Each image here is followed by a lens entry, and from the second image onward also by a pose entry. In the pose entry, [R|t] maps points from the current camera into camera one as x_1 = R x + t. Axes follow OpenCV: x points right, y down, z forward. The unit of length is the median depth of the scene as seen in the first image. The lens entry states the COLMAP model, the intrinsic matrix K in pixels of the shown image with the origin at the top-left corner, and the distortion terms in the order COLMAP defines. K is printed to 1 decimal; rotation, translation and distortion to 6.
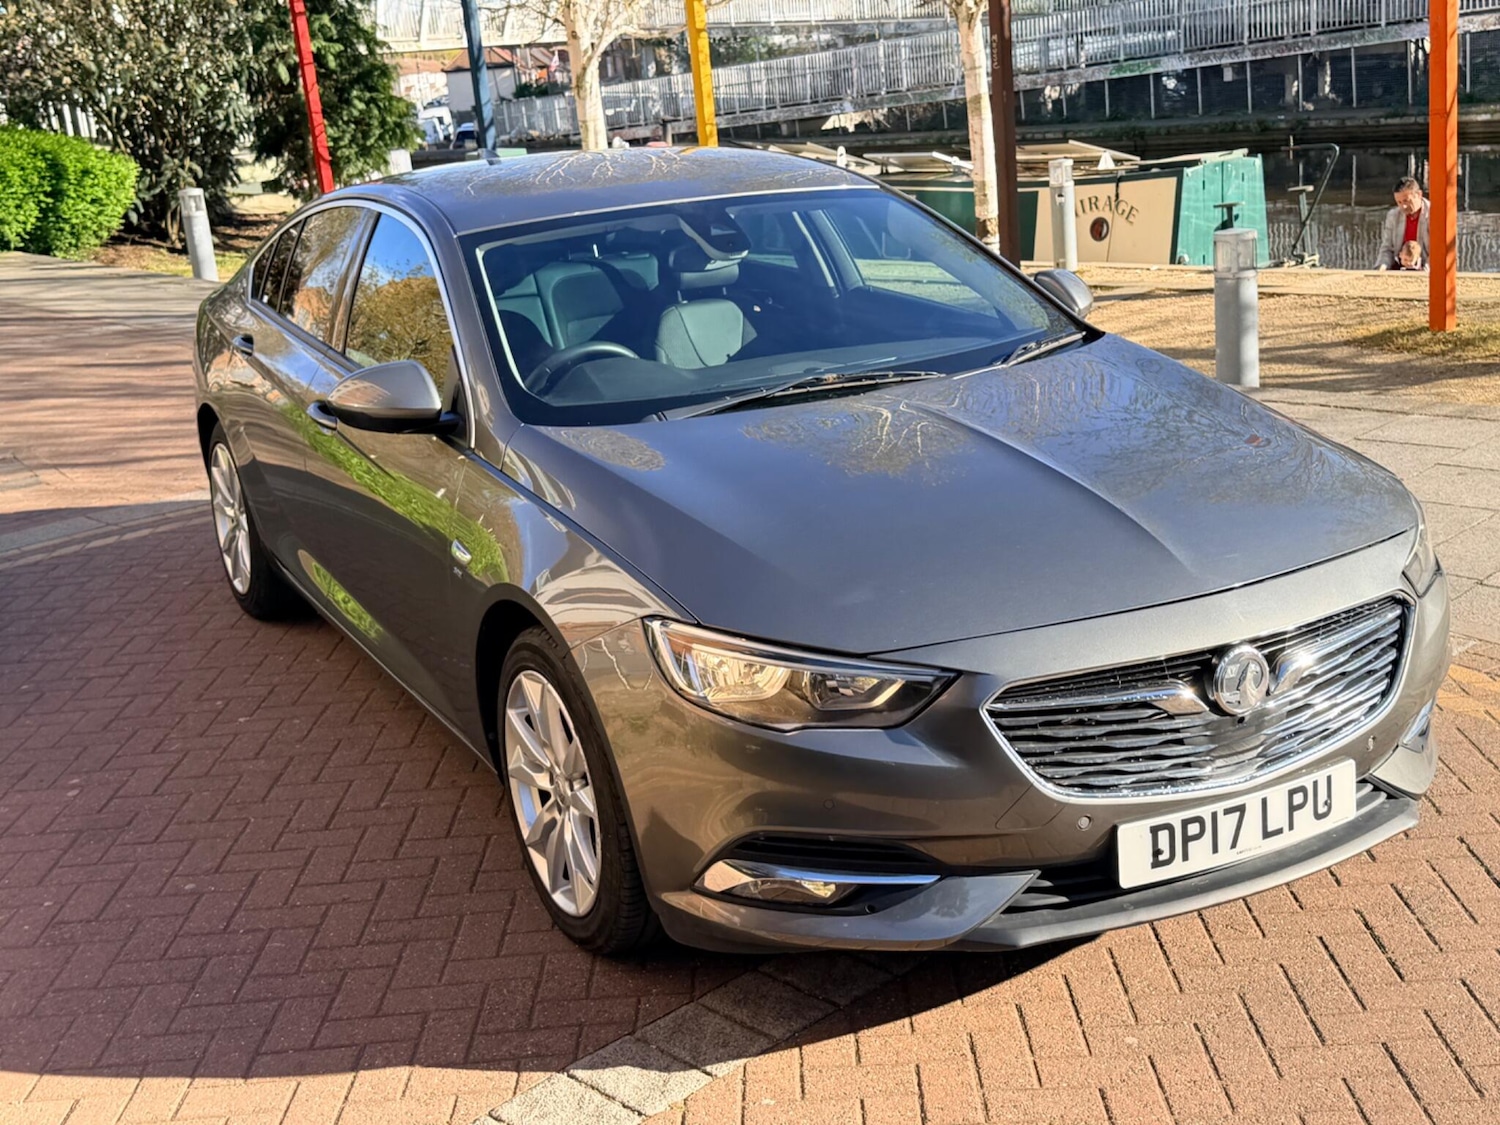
lens RADIAL K [[2013.4, 0, 747.8], [0, 2013.4, 533.3], [0, 0, 1]] dist [0.207084, -0.513874]
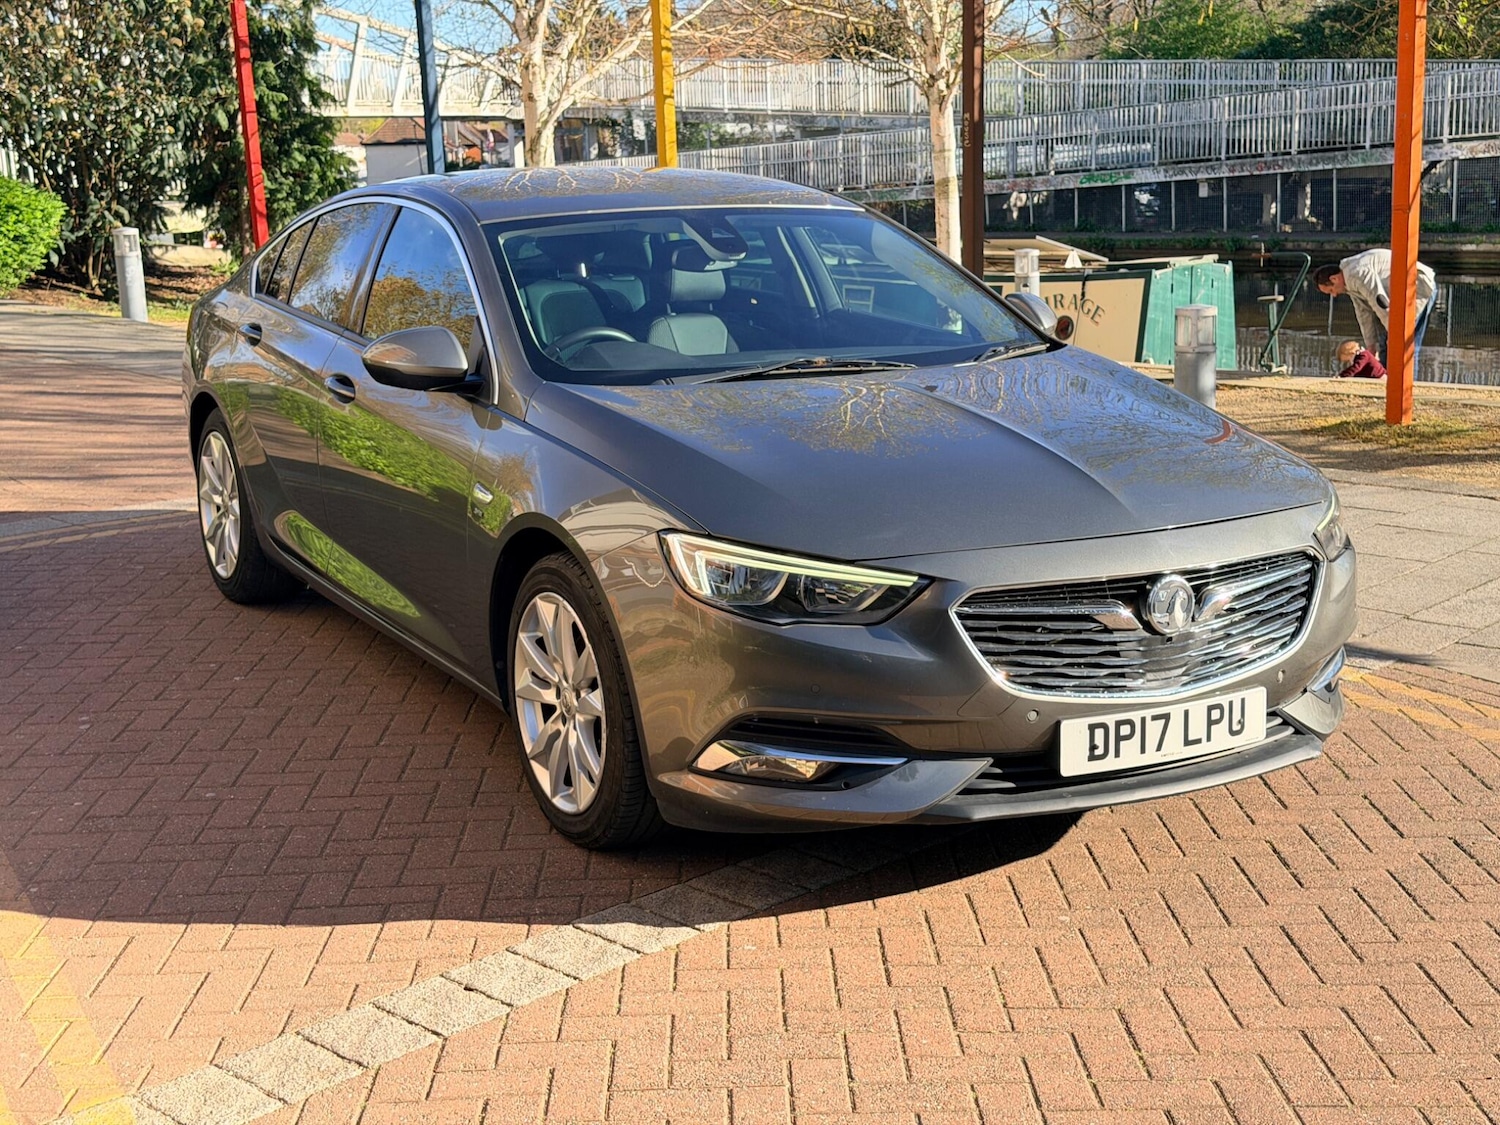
lens RADIAL K [[2233.3, 0, 746.4], [0, 2233.3, 536.6], [0, 0, 1]] dist [0.161487, -0.134602]
pose [[0.998110, 0.051193, 0.033998, -0.040089], [-0.049007, 0.996853, -0.062306, 0.107368], [-0.037081, 0.060522, 0.997478, -0.239689]]
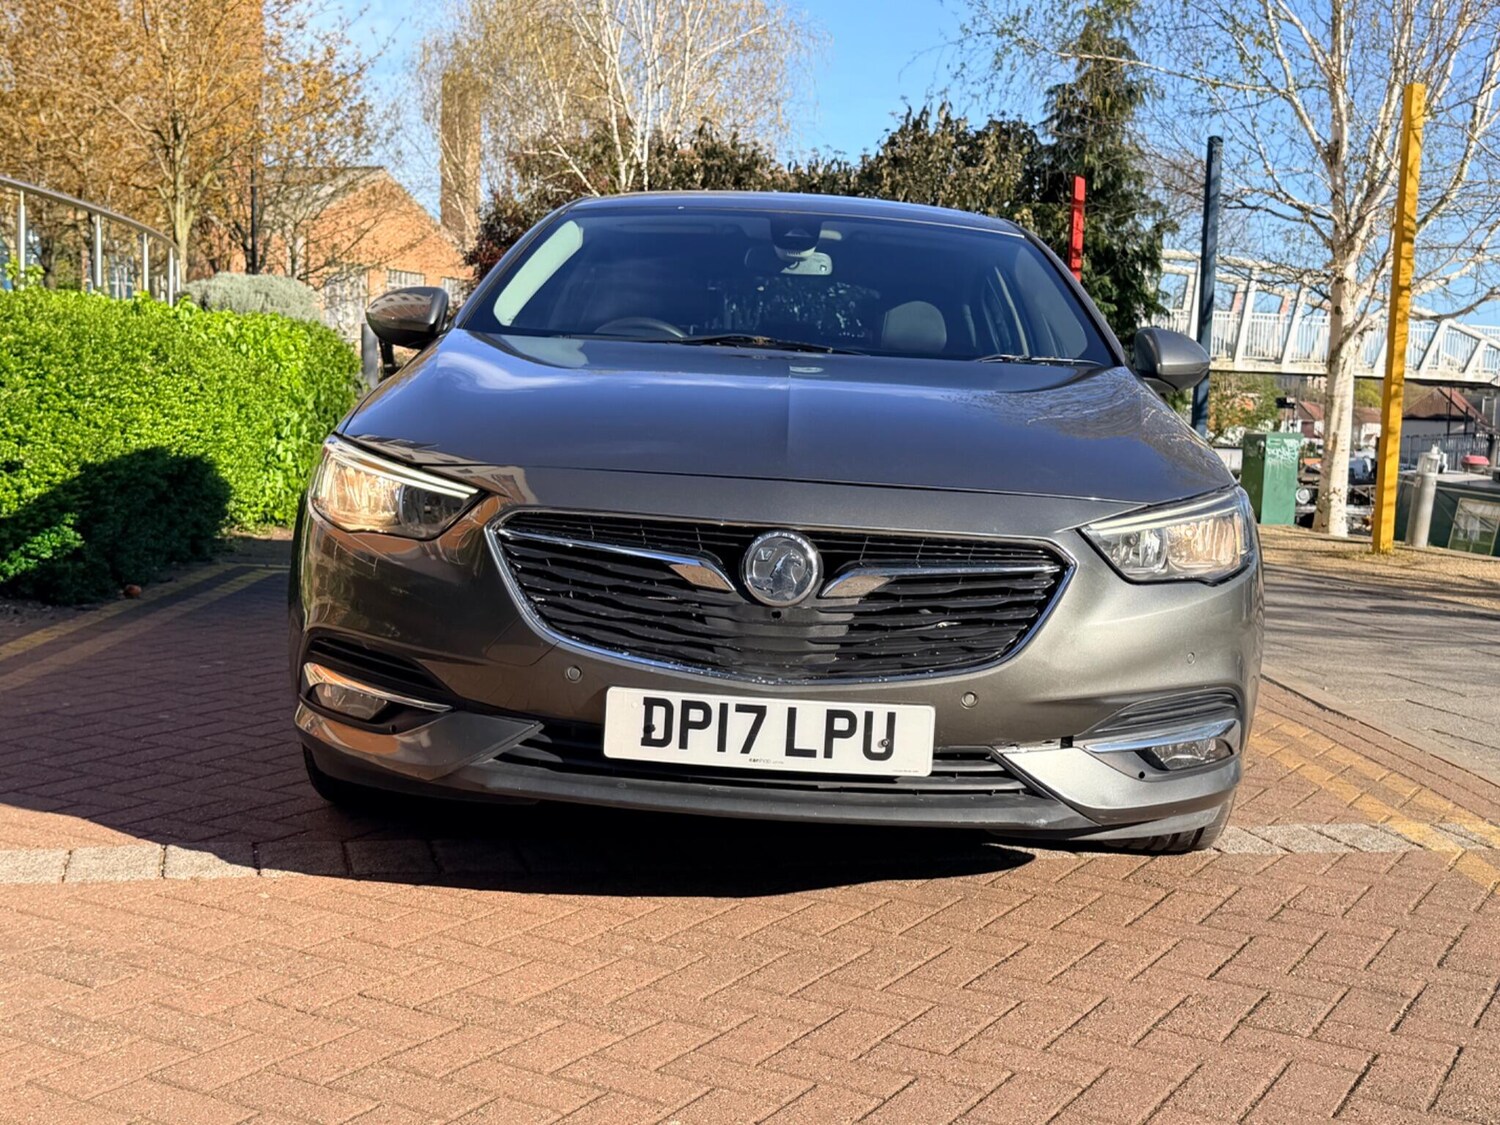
lens RADIAL K [[1963.3, 0, 699.2], [0, 1963.3, 568.3], [0, 0, 1]] dist [0.163566, -0.035926]
pose [[0.867562, 0.165849, -0.468860, 0.536218], [-0.231656, 0.968999, -0.085887, 0.134019], [0.440081, 0.183126, 0.879087, 0.174525]]
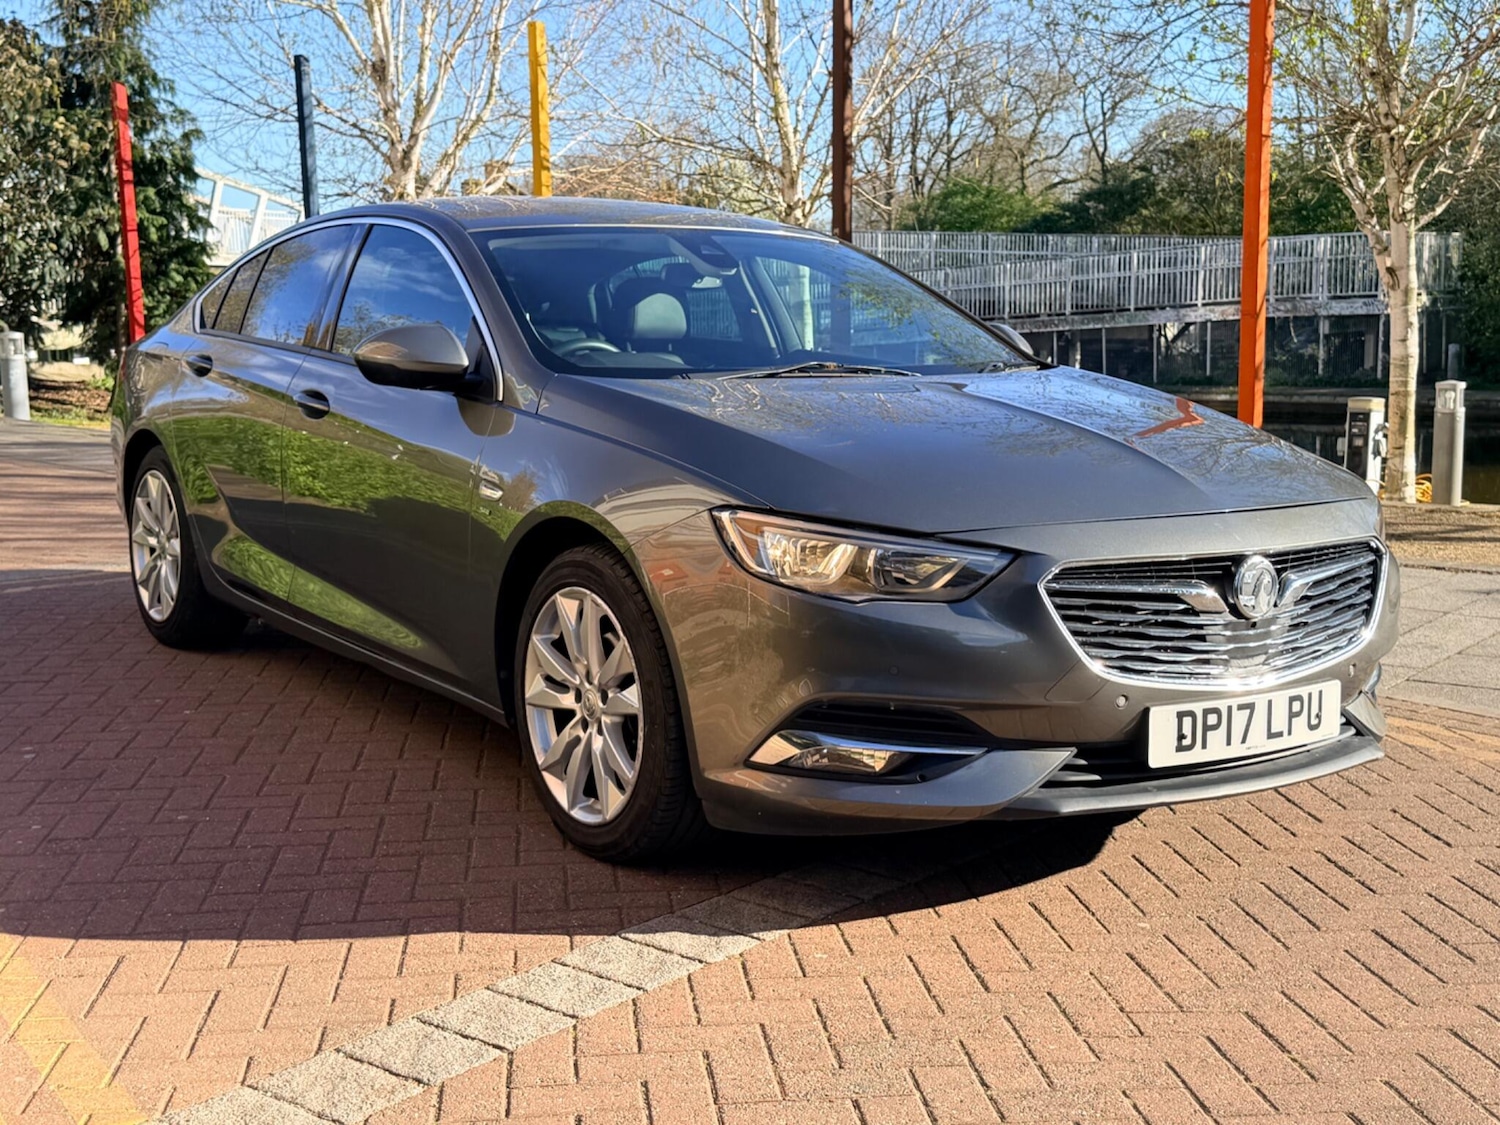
lens RADIAL K [[2013.4, 0, 747.8], [0, 2013.4, 533.3], [0, 0, 1]] dist [0.207084, -0.513874]
pose [[0.990132, 0.061532, 0.125908, -0.147505], [-0.044525, 0.990023, -0.133687, 0.173984], [-0.132878, 0.126762, 0.982993, -0.047492]]
